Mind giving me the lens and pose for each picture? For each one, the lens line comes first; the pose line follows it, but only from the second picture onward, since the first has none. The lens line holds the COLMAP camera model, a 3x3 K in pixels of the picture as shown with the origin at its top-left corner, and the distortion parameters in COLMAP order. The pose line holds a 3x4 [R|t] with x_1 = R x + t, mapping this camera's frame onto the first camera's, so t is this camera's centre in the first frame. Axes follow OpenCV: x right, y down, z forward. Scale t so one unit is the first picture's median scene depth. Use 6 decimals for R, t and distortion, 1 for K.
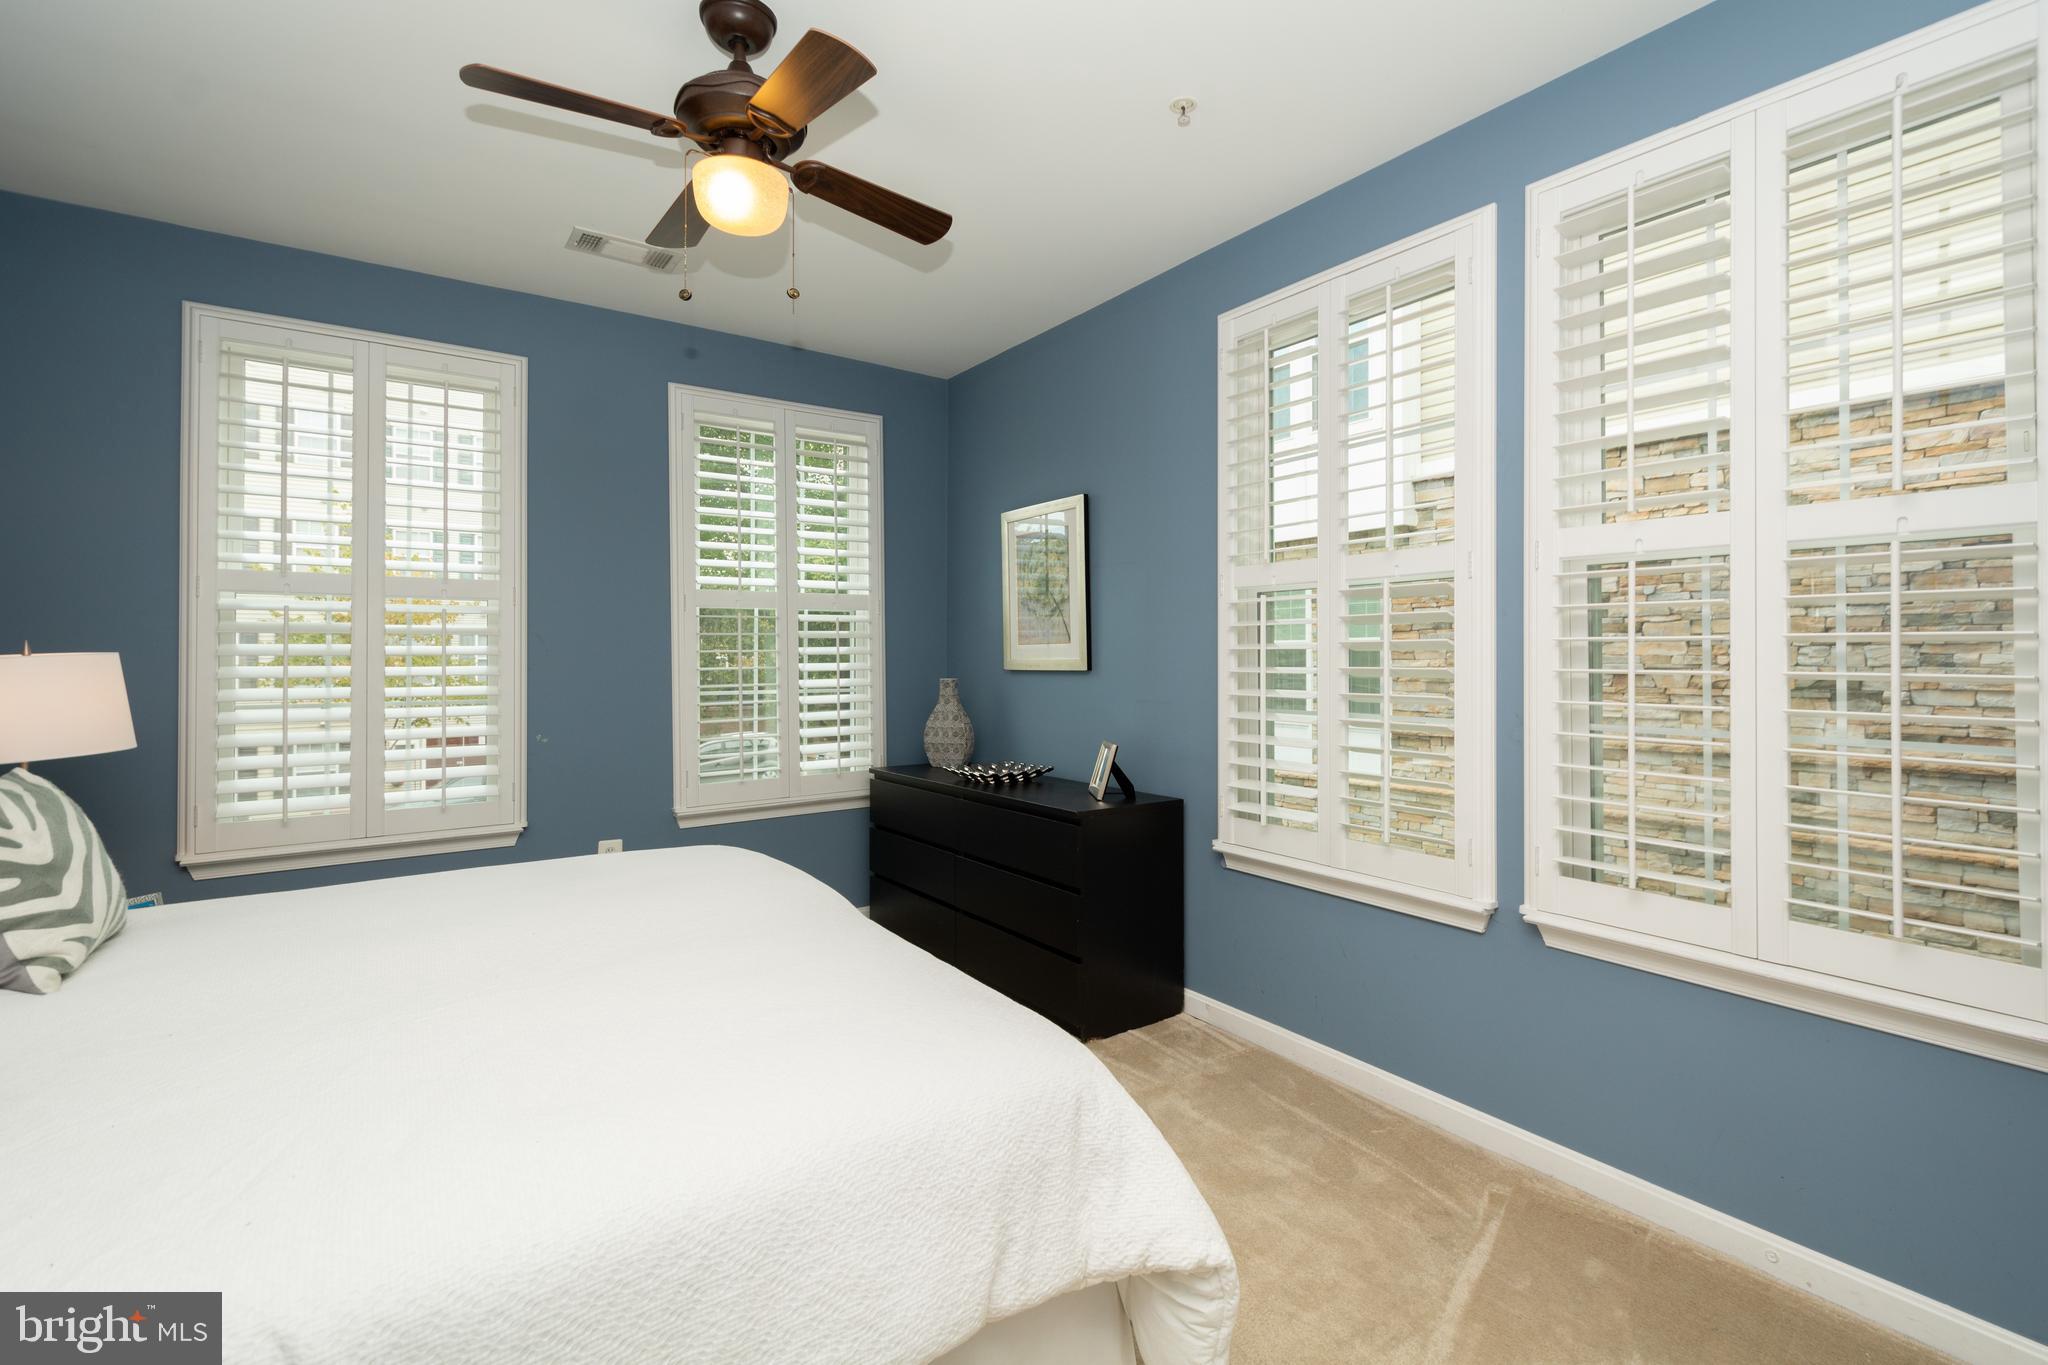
lens RADIAL K [[904.7, 0, 1027.0], [0, 904.7, 648.3], [0, 0, 1]] dist [0.000189, -0.000322]
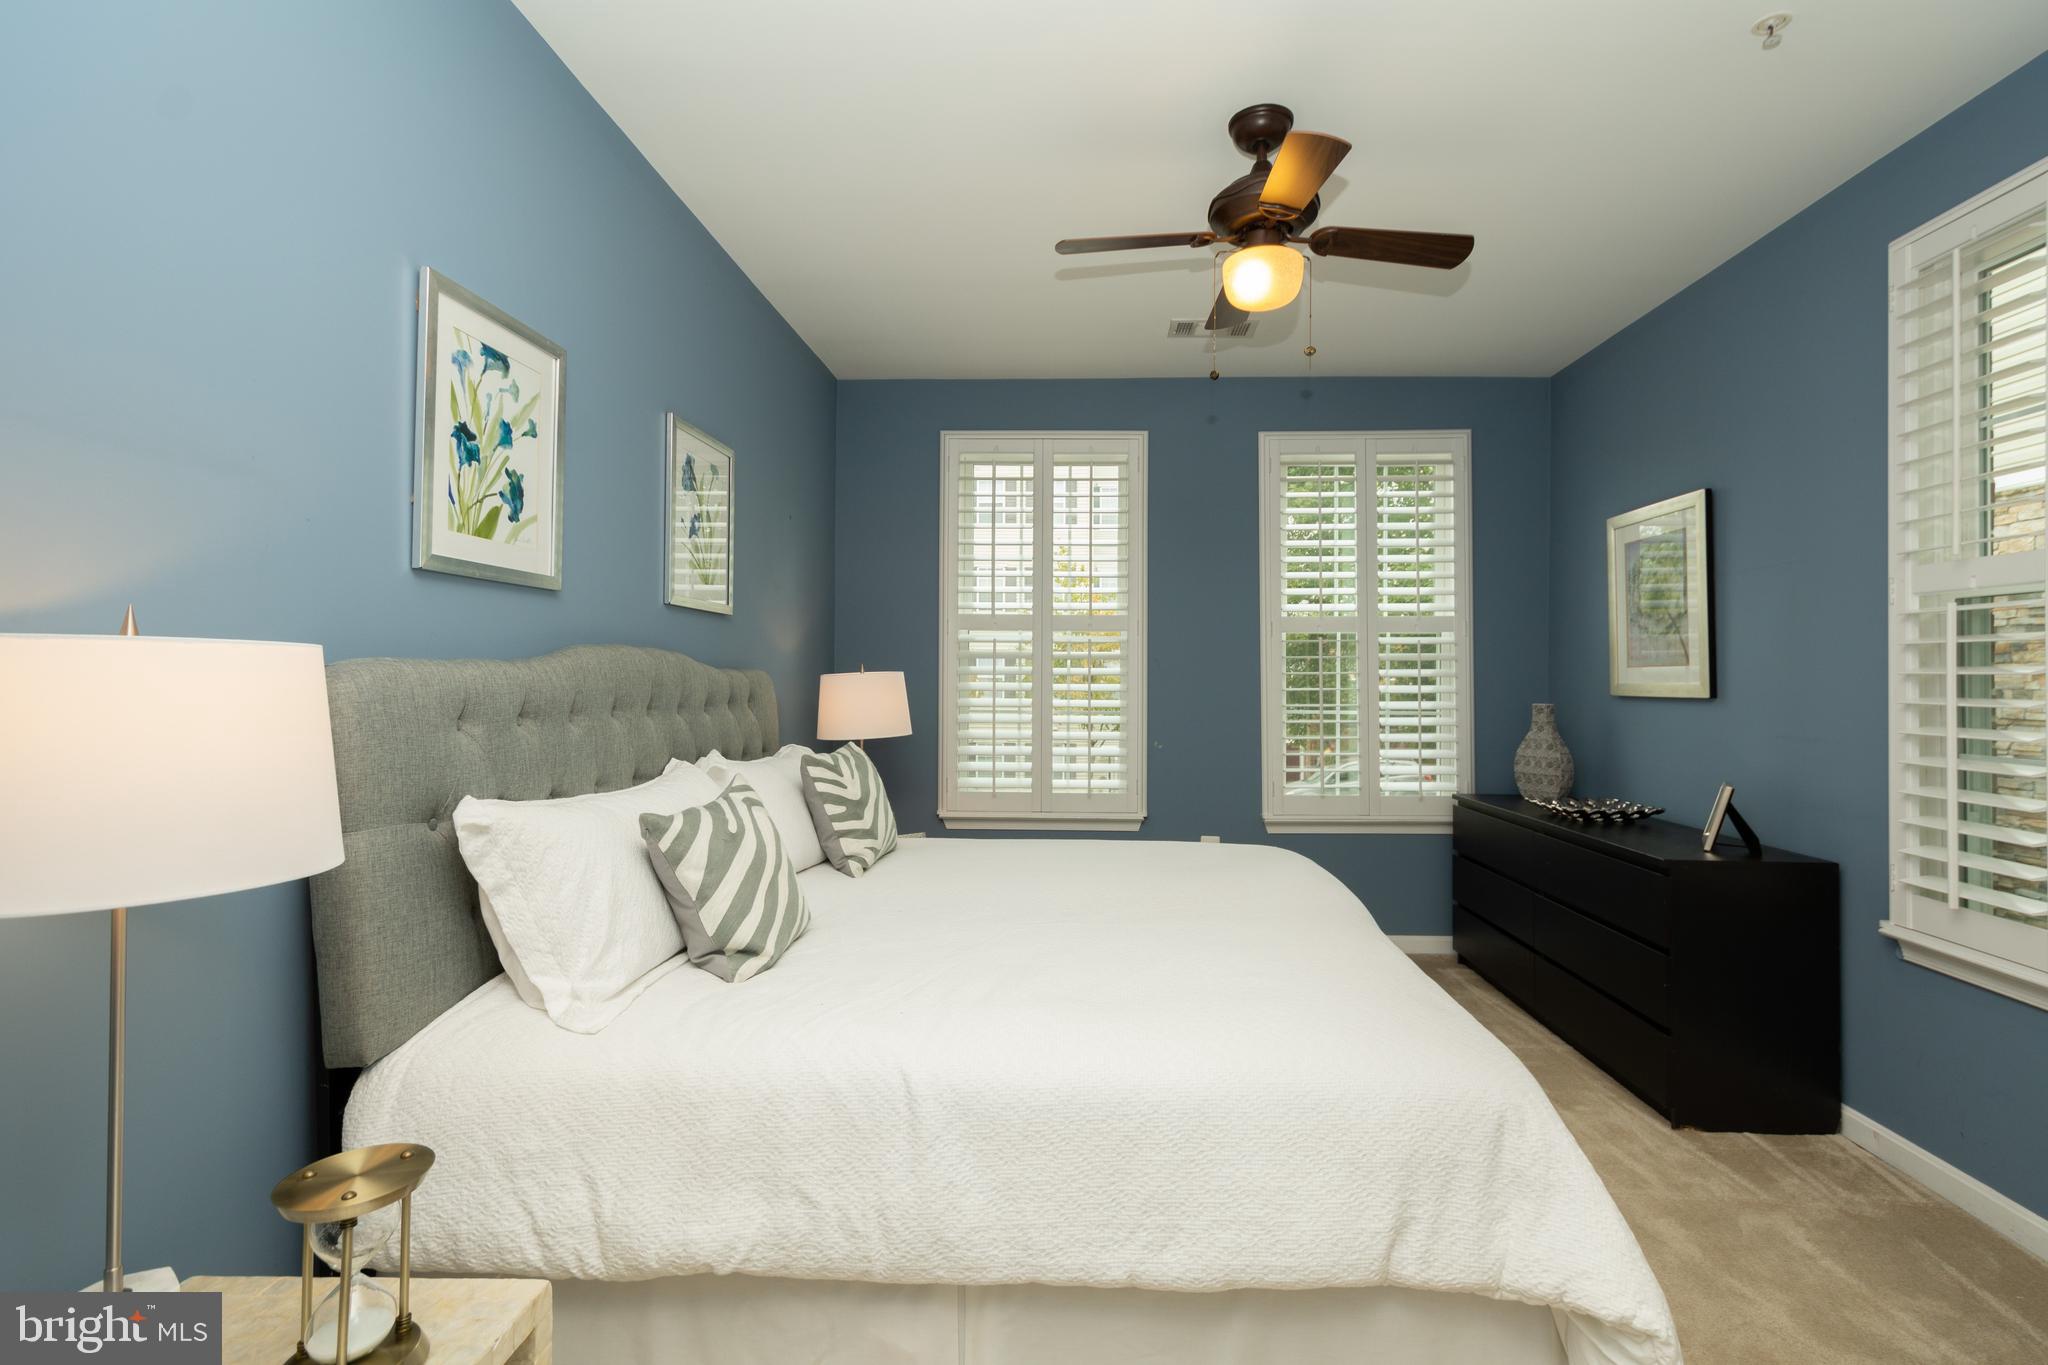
lens RADIAL K [[908.6, 0, 1052.5], [0, 908.6, 664.8], [0, 0, 1]] dist [0.001391, -0.000343]
pose [[0.788166, -0.000420, -0.615463, 0.108840], [-0.003210, 0.999983, -0.004793, -0.000373], [0.615455, 0.005754, 0.788151, -0.044138]]
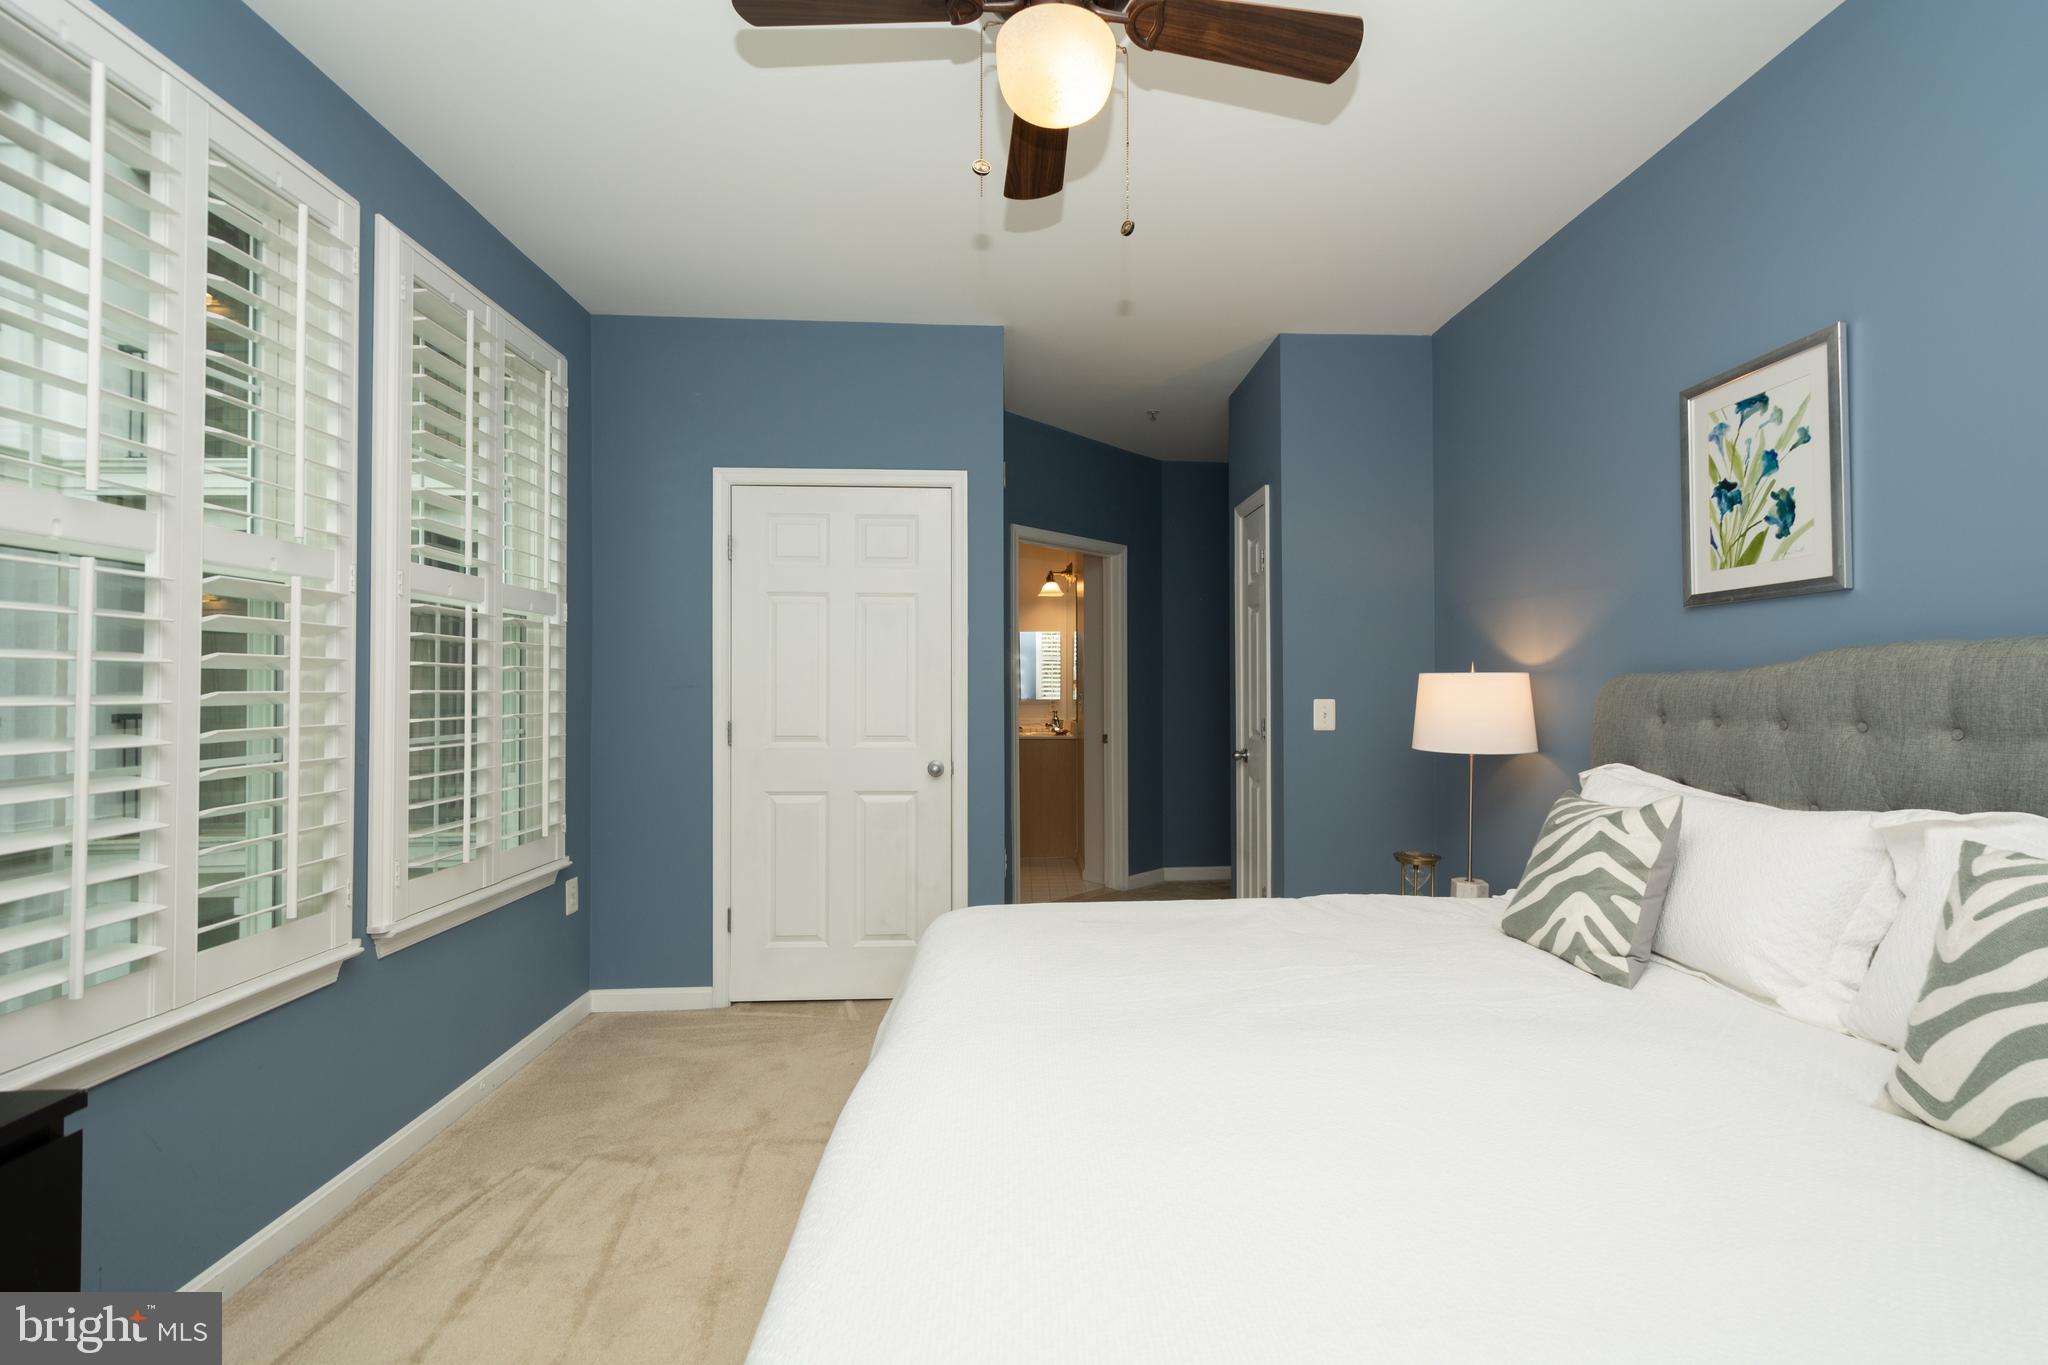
lens RADIAL K [[908.6, 0, 1052.5], [0, 908.6, 664.8], [0, 0, 1]] dist [0.001391, -0.000343]
pose [[-0.839022, 0.007364, 0.544048, -0.393013], [-0.006639, 0.999695, -0.023770, 0.009341], [-0.544058, -0.023556, -0.838717, 0.894373]]
